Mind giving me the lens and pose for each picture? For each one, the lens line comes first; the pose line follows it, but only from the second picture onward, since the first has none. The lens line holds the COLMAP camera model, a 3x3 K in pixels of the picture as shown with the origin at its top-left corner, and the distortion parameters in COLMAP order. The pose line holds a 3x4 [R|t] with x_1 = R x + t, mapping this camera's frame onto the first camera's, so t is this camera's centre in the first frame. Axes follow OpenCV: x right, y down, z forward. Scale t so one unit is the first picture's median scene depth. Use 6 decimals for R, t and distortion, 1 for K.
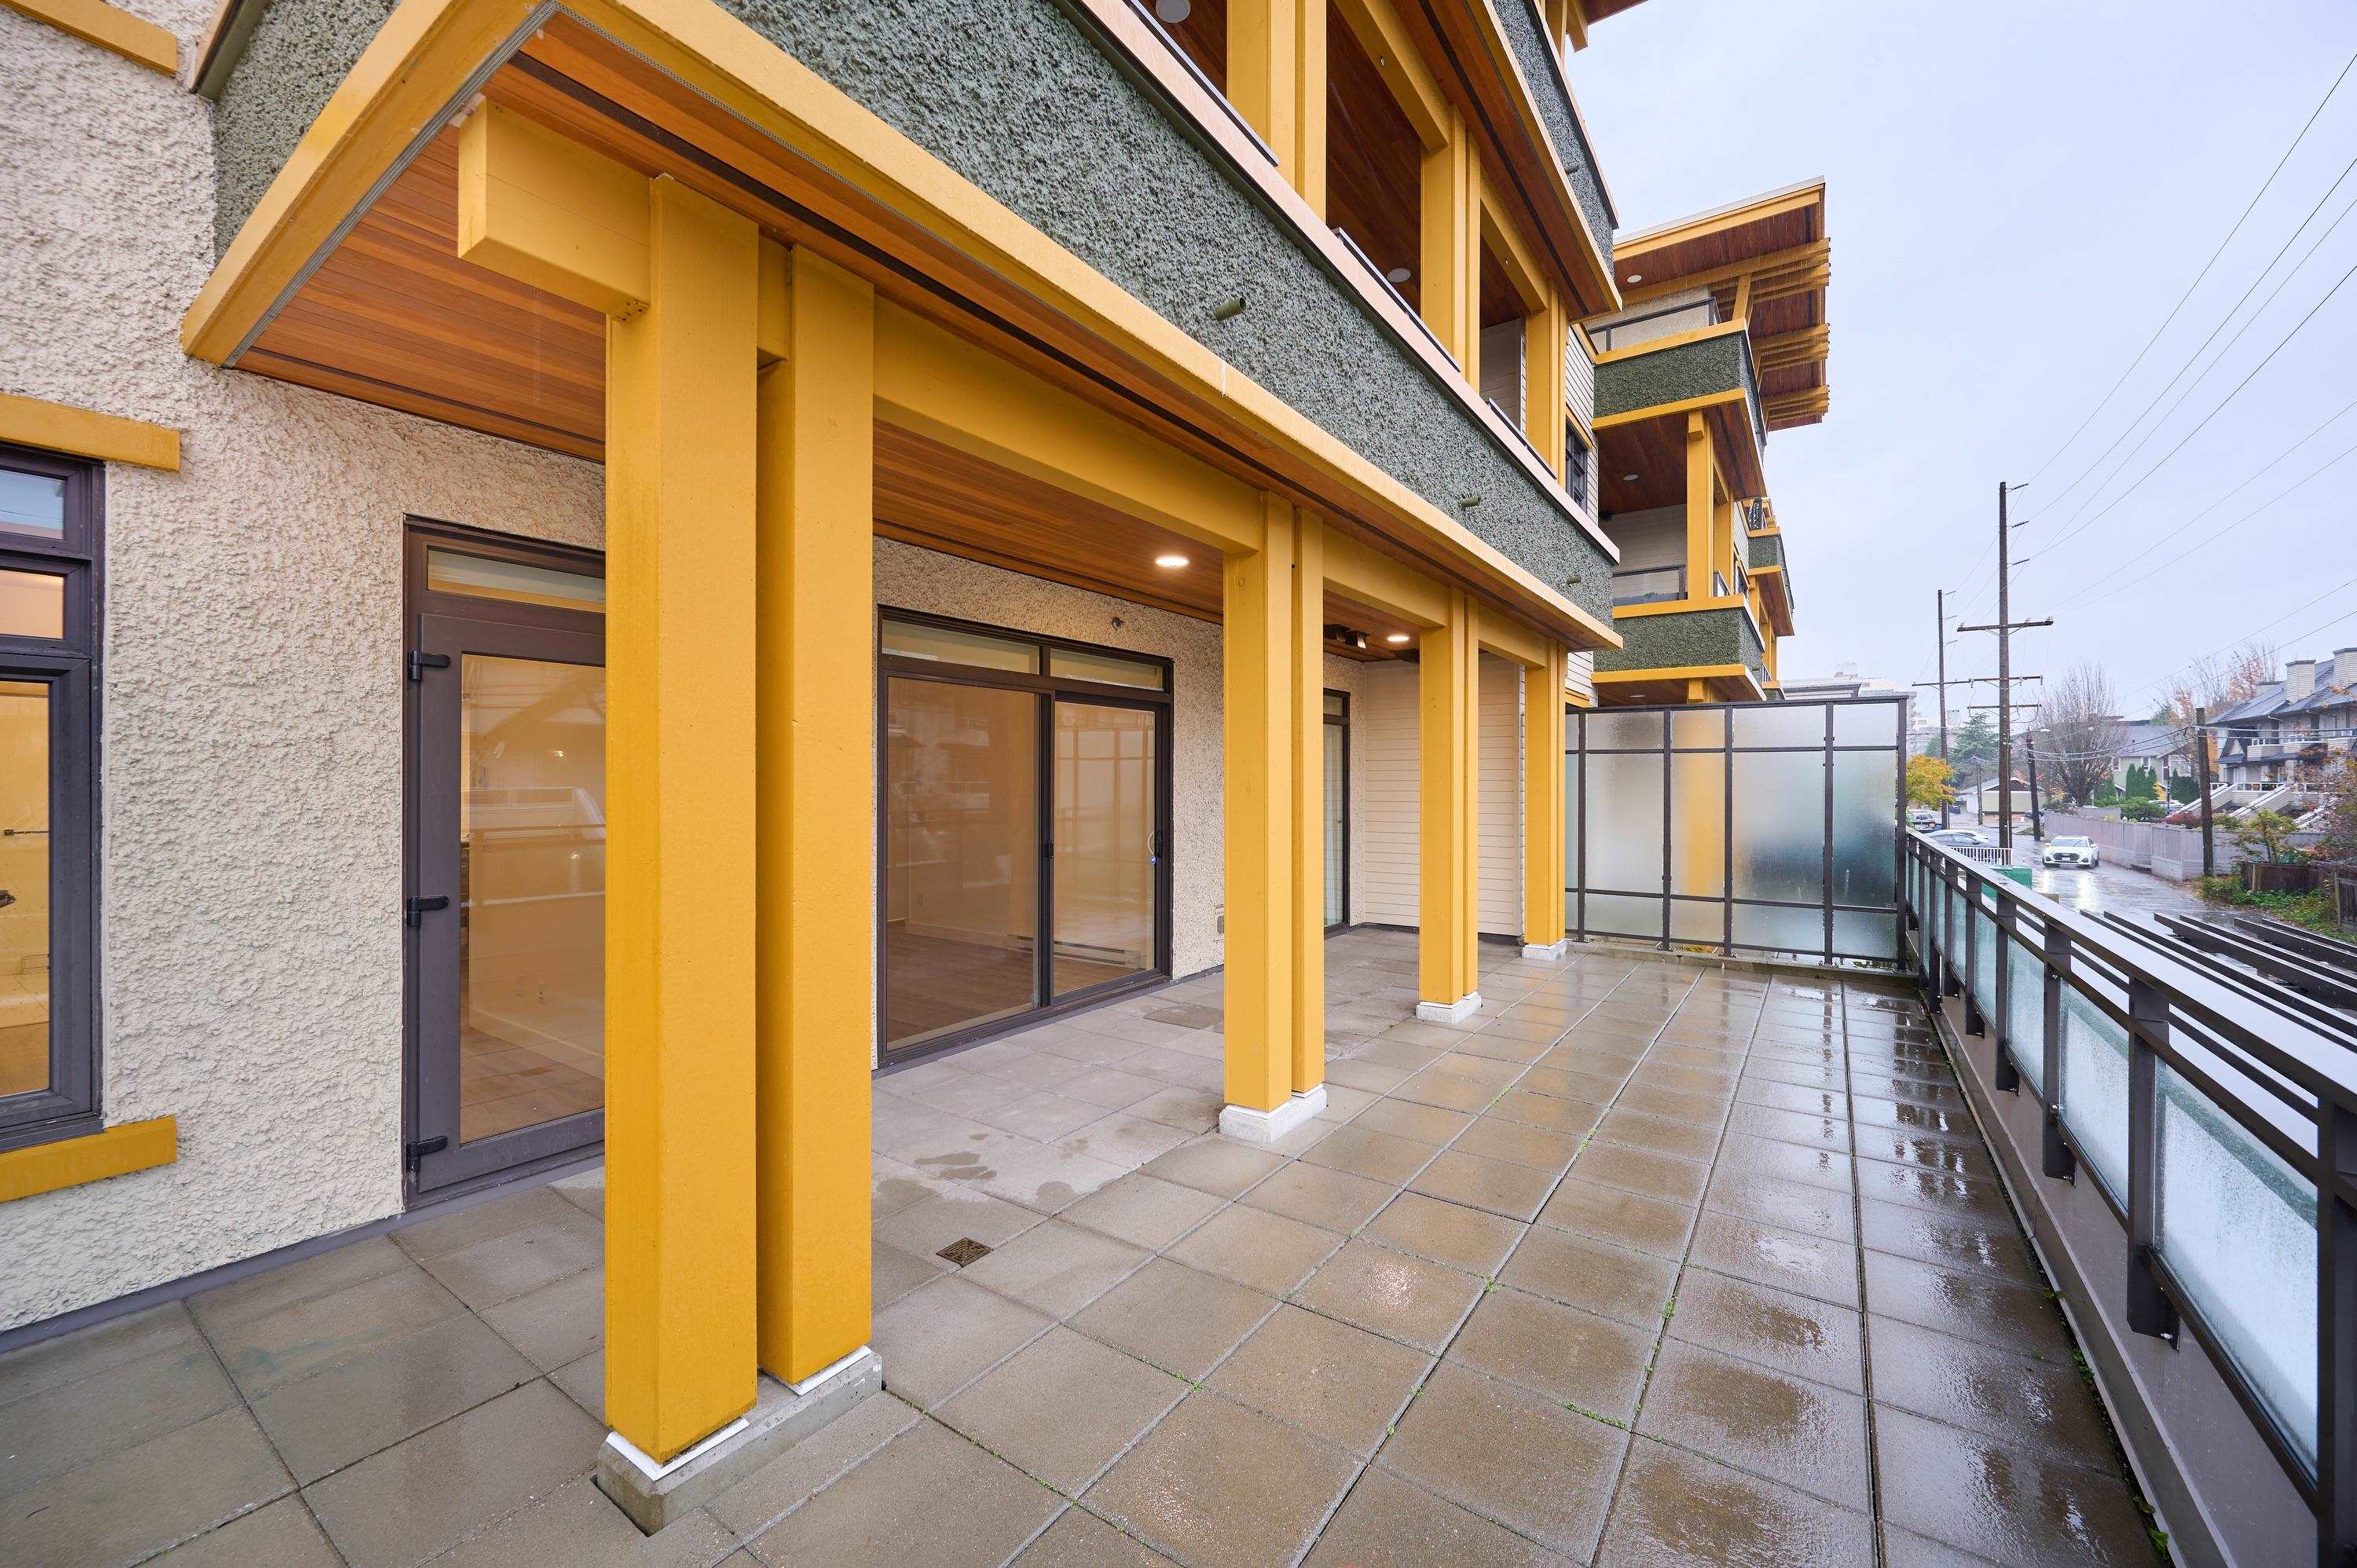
lens RADIAL K [[936.5, 0, 1184.7], [0, 936.5, 774.8], [0, 0, 1]] dist [0.000758, 0.000091]
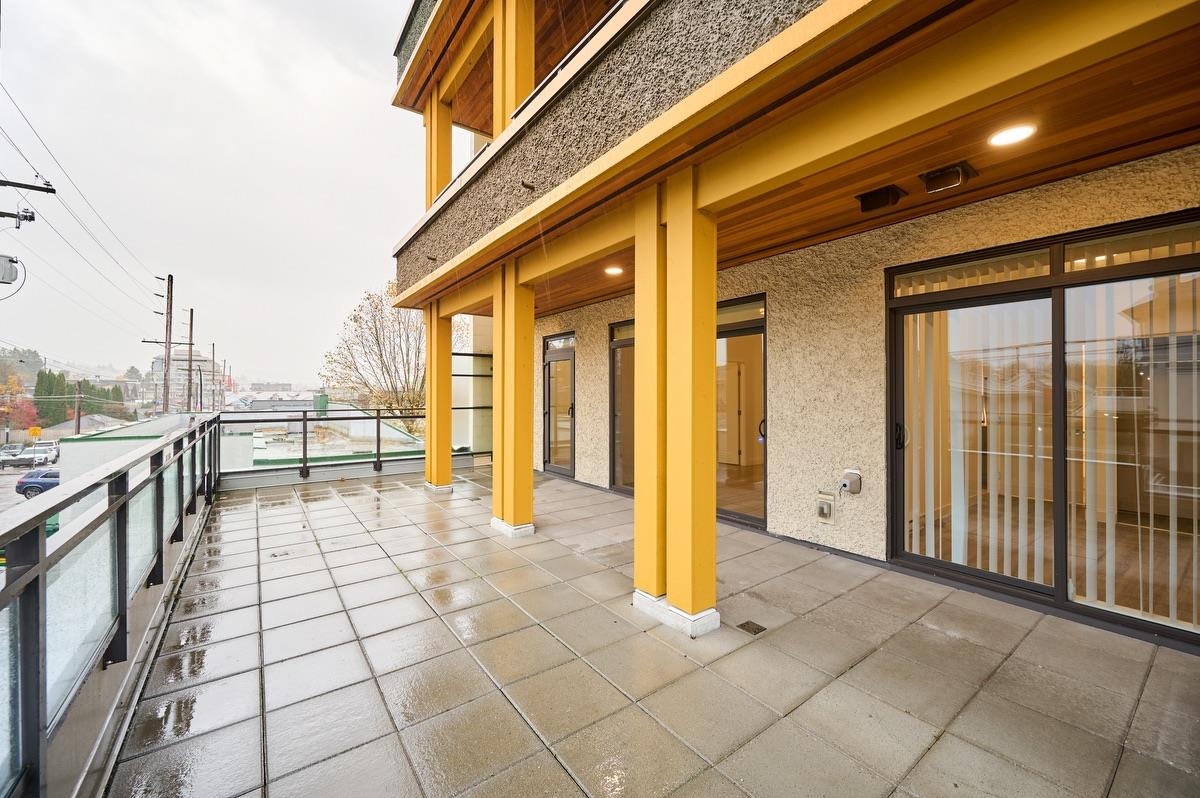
lens RADIAL K [[475.7, 0, 601.4], [0, 475.7, 394.2], [0, 0, 1]] dist [0.000796, -0.000005]
pose [[-0.320565, 0.002289, -0.947224, 0.871577], [0.012176, 0.999924, -0.001705, 0.026252], [0.947148, -0.012079, -0.320569, 1.217679]]
